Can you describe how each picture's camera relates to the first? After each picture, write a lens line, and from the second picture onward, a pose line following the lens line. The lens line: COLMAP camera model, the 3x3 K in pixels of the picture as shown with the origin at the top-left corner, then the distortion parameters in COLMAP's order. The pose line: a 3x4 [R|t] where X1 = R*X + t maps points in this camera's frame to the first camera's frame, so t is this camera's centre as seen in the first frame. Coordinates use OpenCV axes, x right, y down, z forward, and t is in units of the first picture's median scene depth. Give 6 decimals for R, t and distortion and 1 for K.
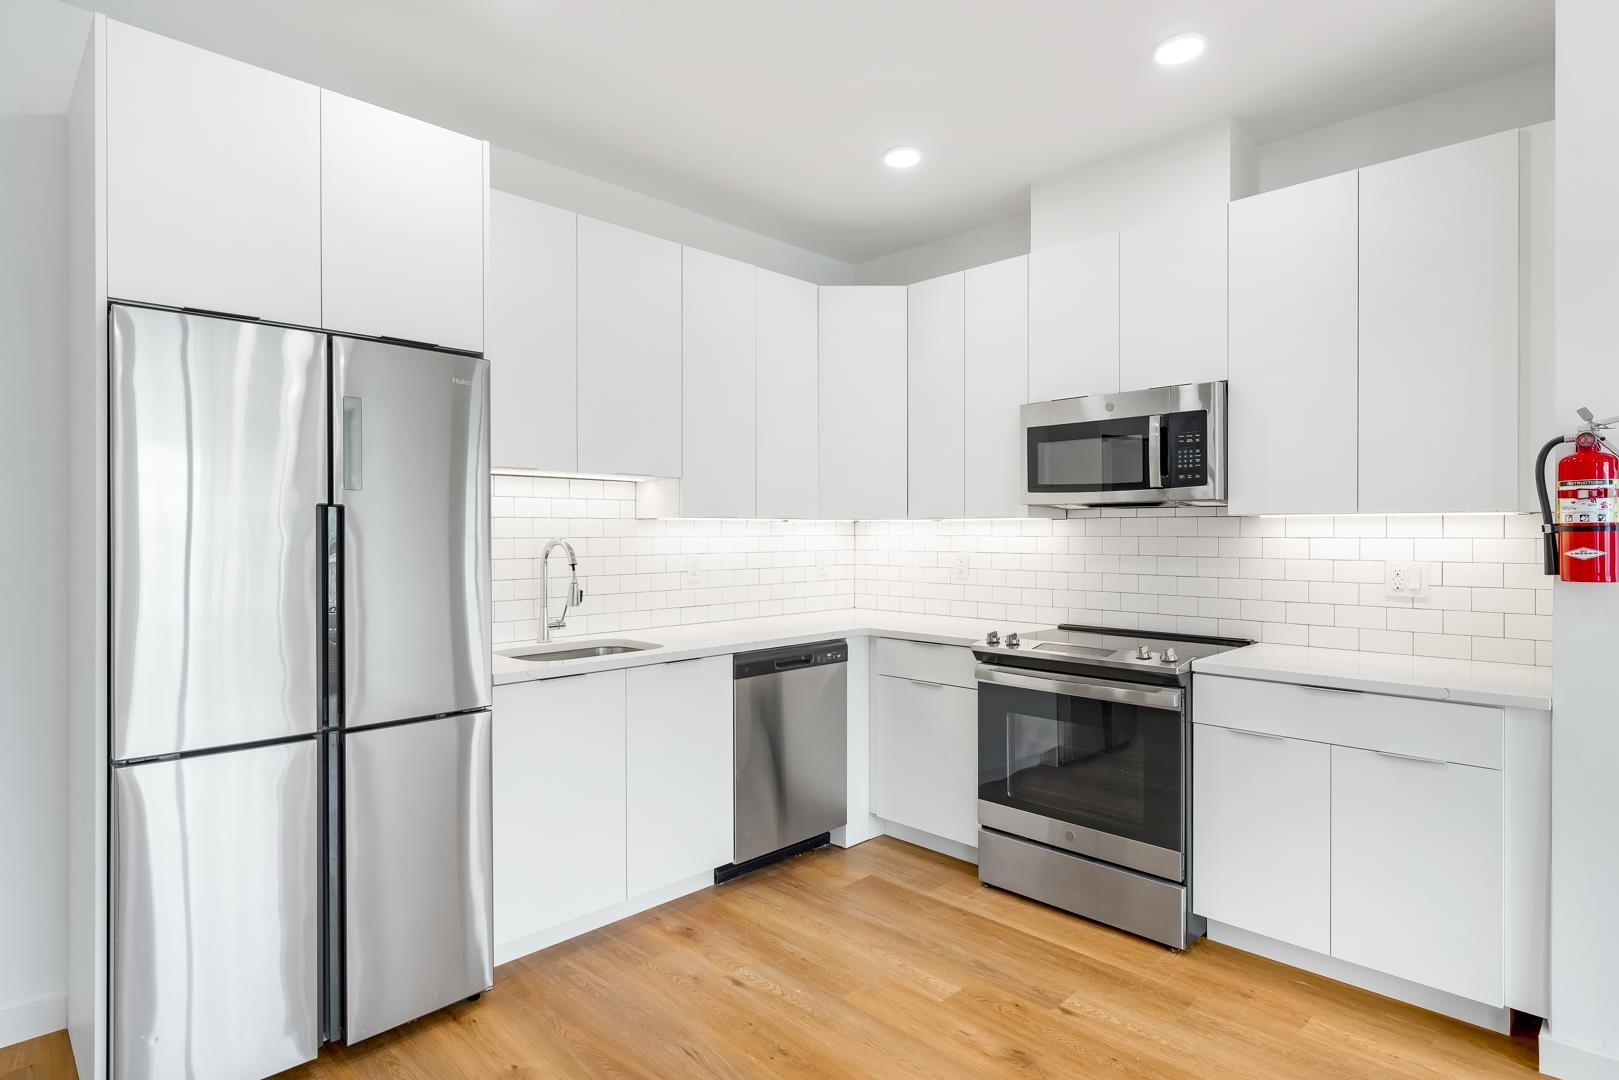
lens RADIAL K [[850.8, 0, 812.2], [0, 850.8, 533.9], [0, 0, 1]] dist [-0.000497, 0.000820]
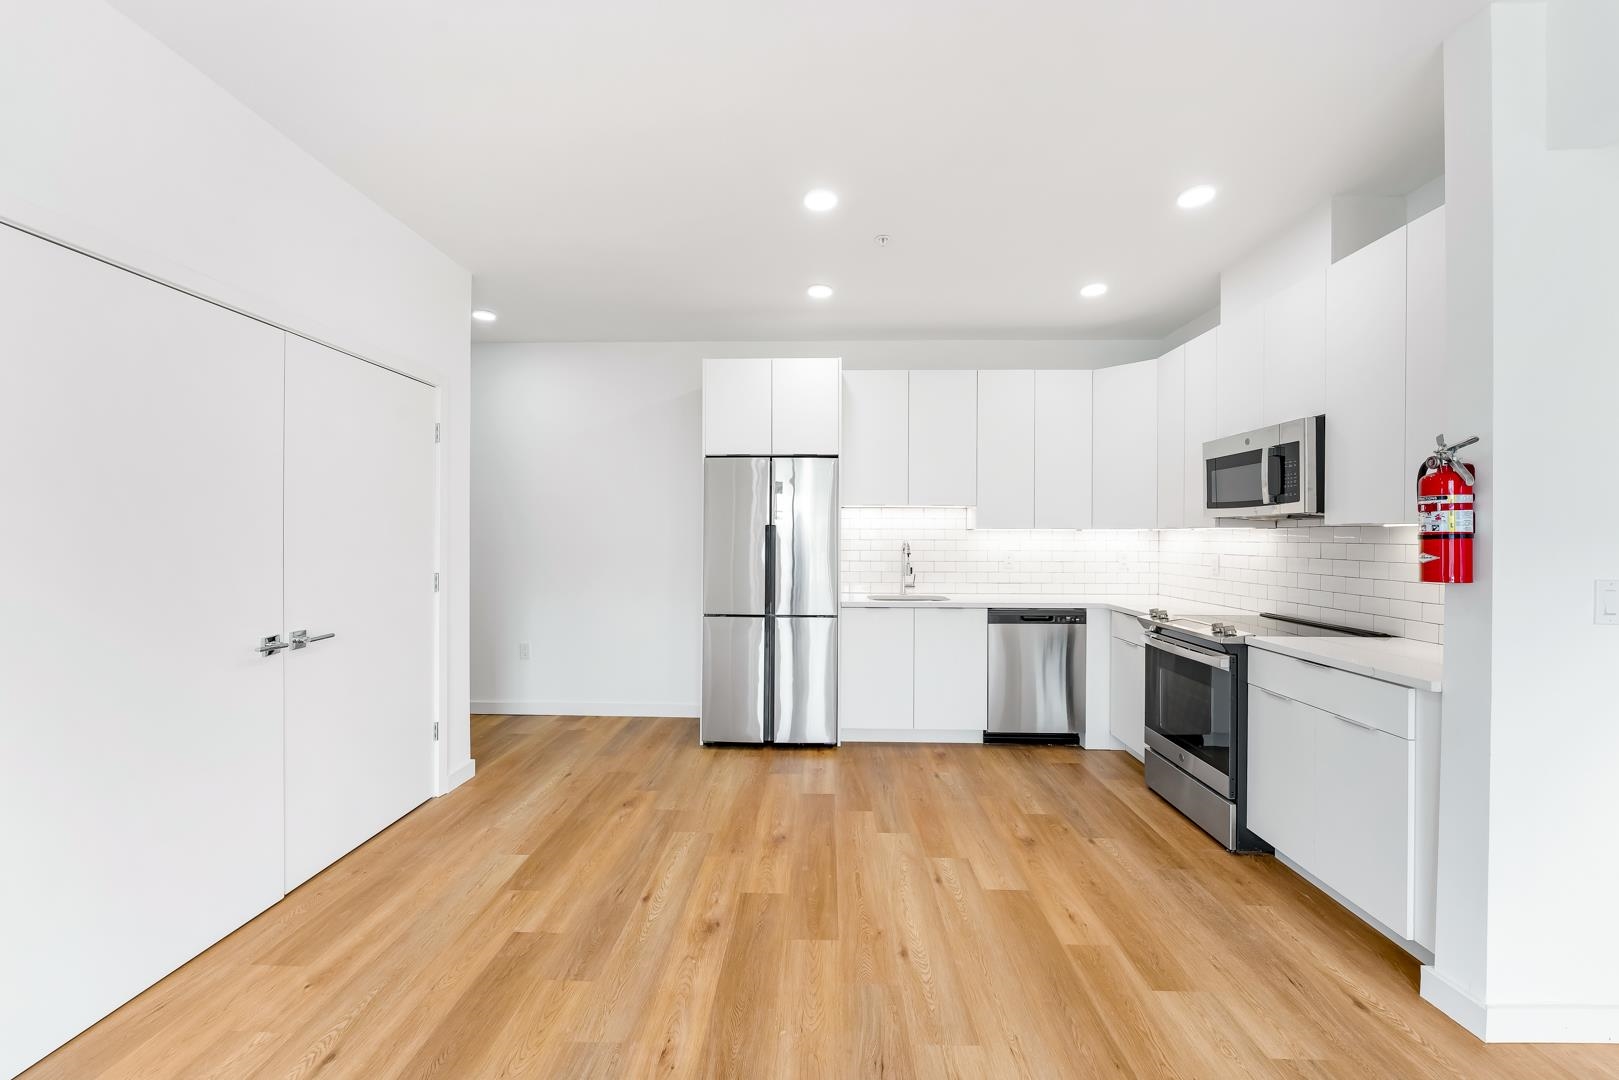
lens RADIAL K [[654.7, 0, 813.4], [0, 654.7, 538.6], [0, 0, 1]] dist [0.001996, -0.000720]
pose [[0.690796, 0.006527, -0.723020, 0.643991], [-0.007431, 0.999971, 0.001928, 0.000603], [0.723012, 0.004041, 0.690824, -0.169940]]
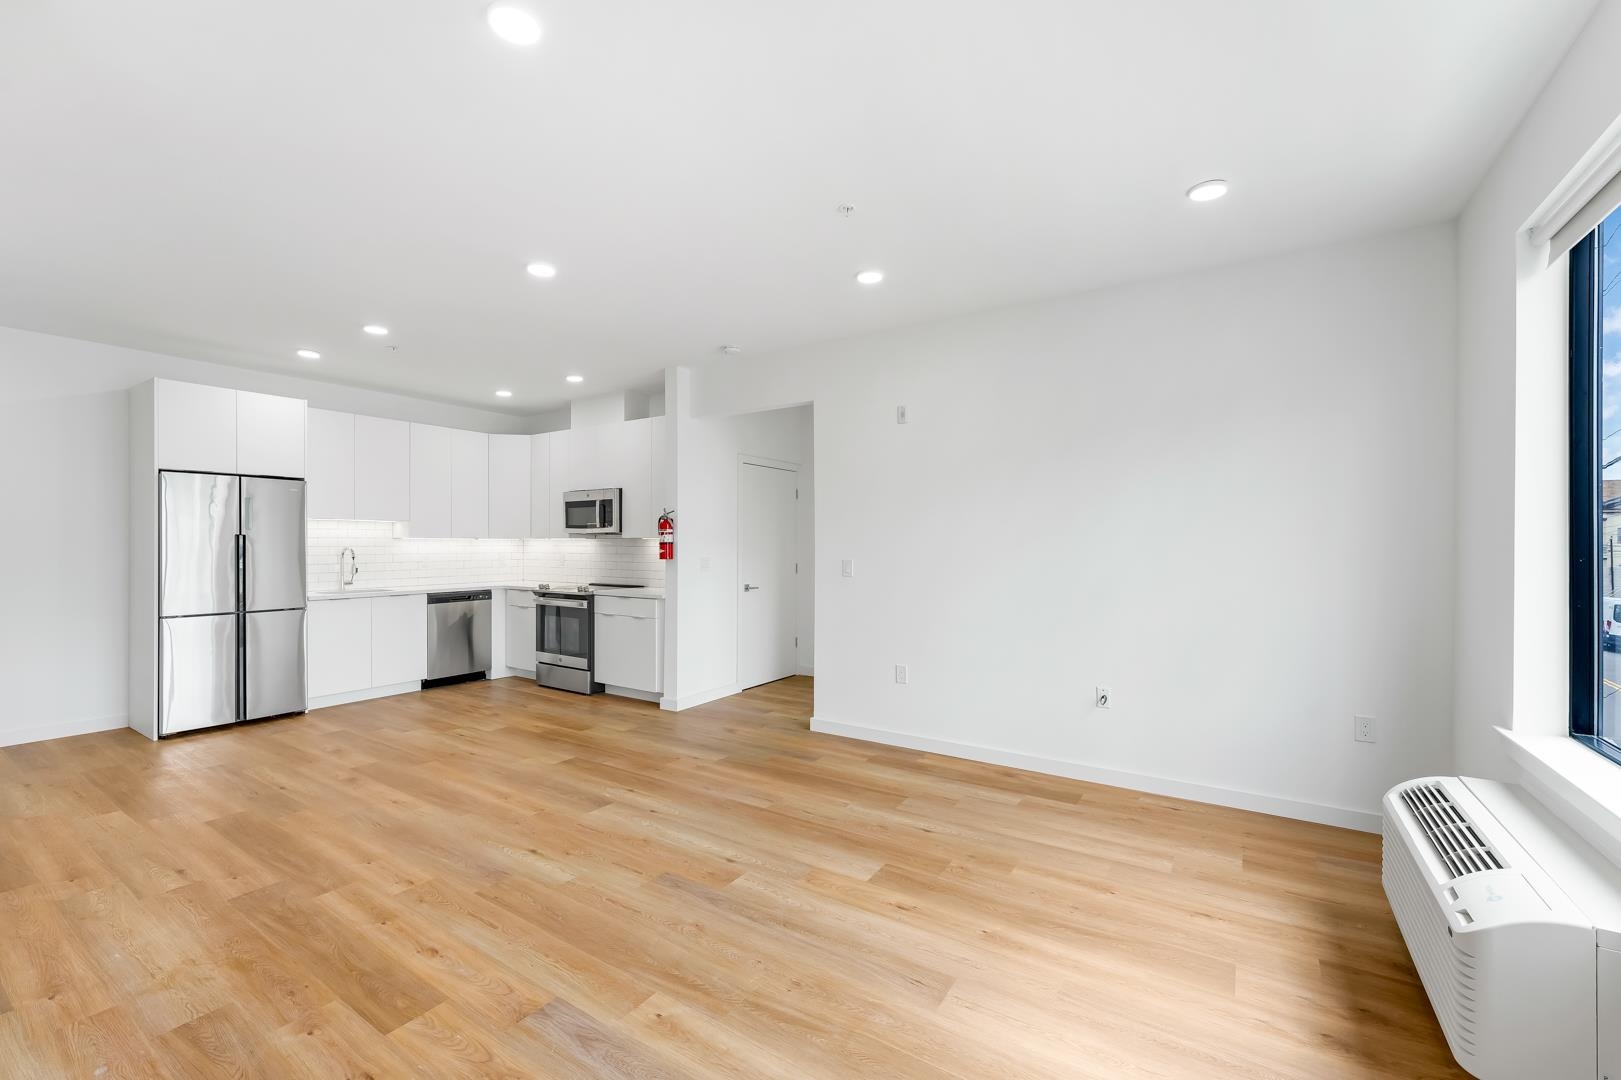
lens RADIAL K [[655.5, 0, 794.3], [0, 655.5, 546.6], [0, 0, 1]] dist [0.001996, -0.000720]
pose [[0.982247, 0.000989, 0.187591, 0.618133], [-0.001408, 0.999997, 0.002099, -0.000229], [-0.187588, -0.002326, 0.982245, -1.102821]]
